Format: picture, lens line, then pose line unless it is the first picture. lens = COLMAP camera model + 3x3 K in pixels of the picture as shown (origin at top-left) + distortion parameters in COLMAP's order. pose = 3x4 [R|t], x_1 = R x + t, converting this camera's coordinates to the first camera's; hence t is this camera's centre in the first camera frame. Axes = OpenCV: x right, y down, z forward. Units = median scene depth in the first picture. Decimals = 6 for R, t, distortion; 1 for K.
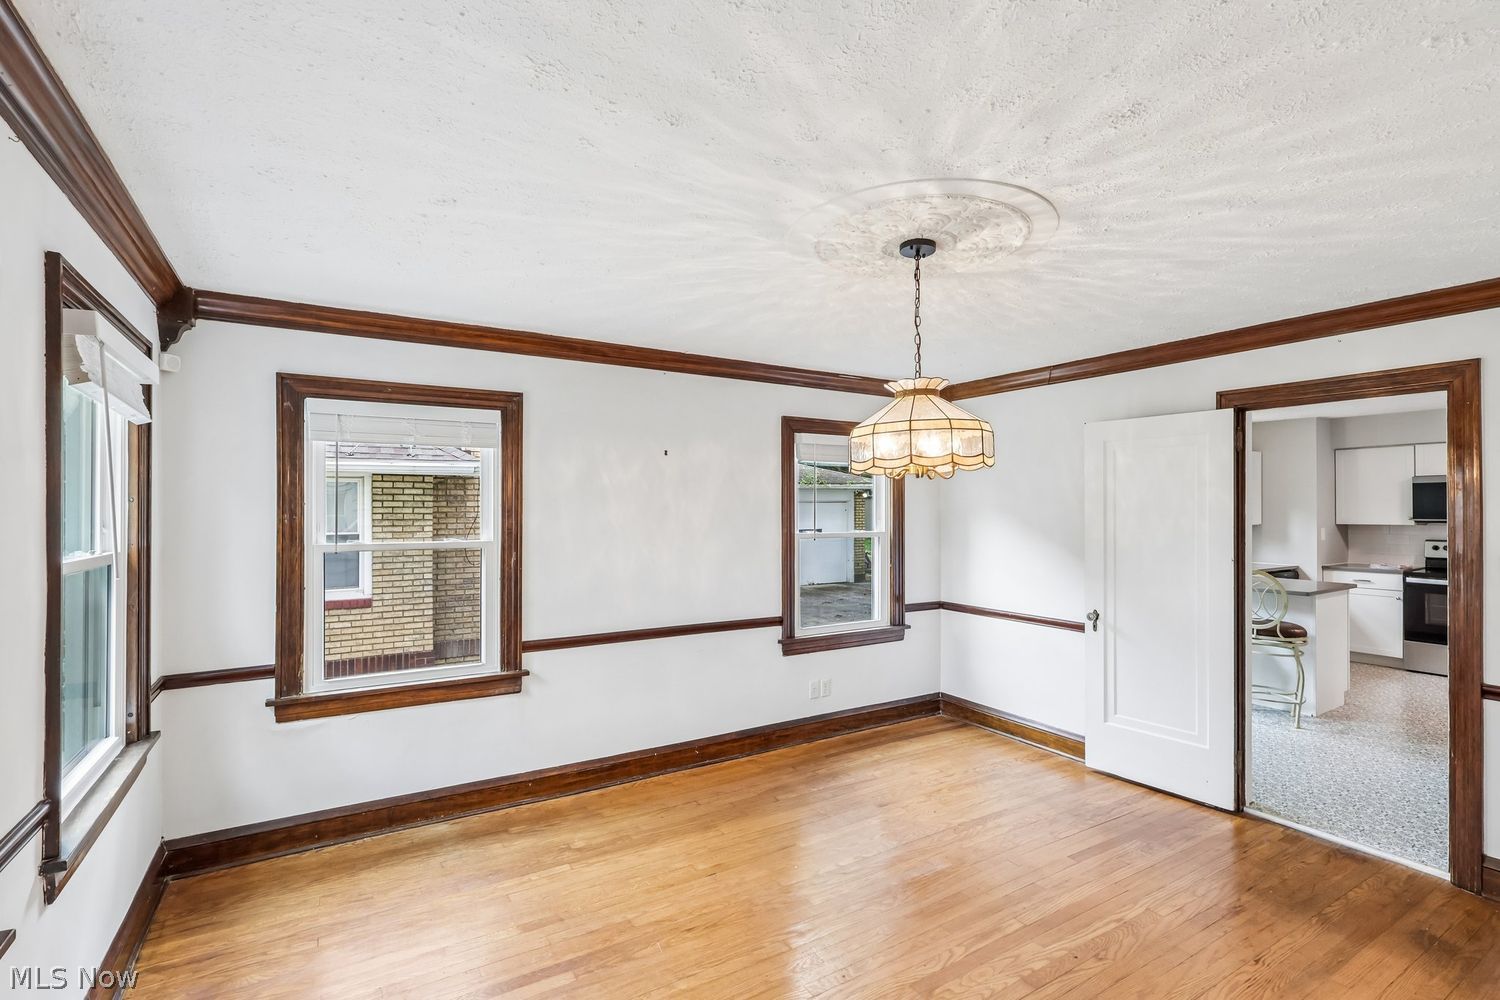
lens RADIAL K [[696.0, 0, 748.9], [0, 696.0, 499.2], [0, 0, 1]] dist [-0.003400, 0.001681]
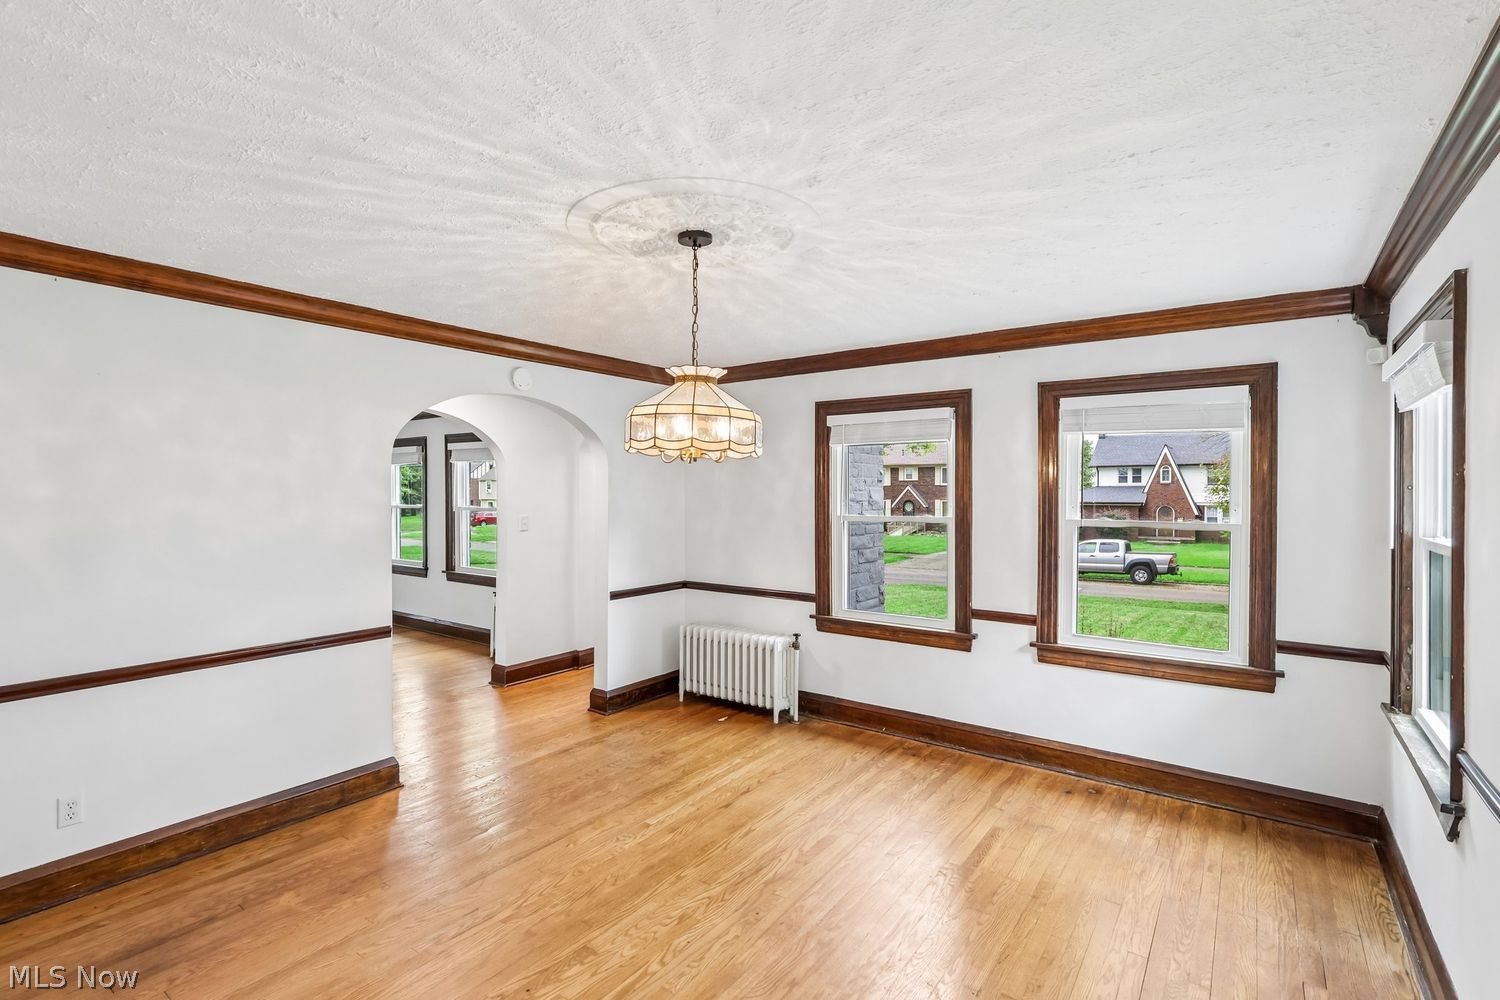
lens RADIAL K [[696.0, 0, 746.9], [0, 696.0, 493.6], [0, 0, 1]] dist [-0.003400, 0.001681]
pose [[-0.925873, -0.003117, -0.377823, 0.556944], [0.002178, 0.999905, -0.013585, 0.032002], [0.377830, -0.013401, -0.925778, 1.973336]]
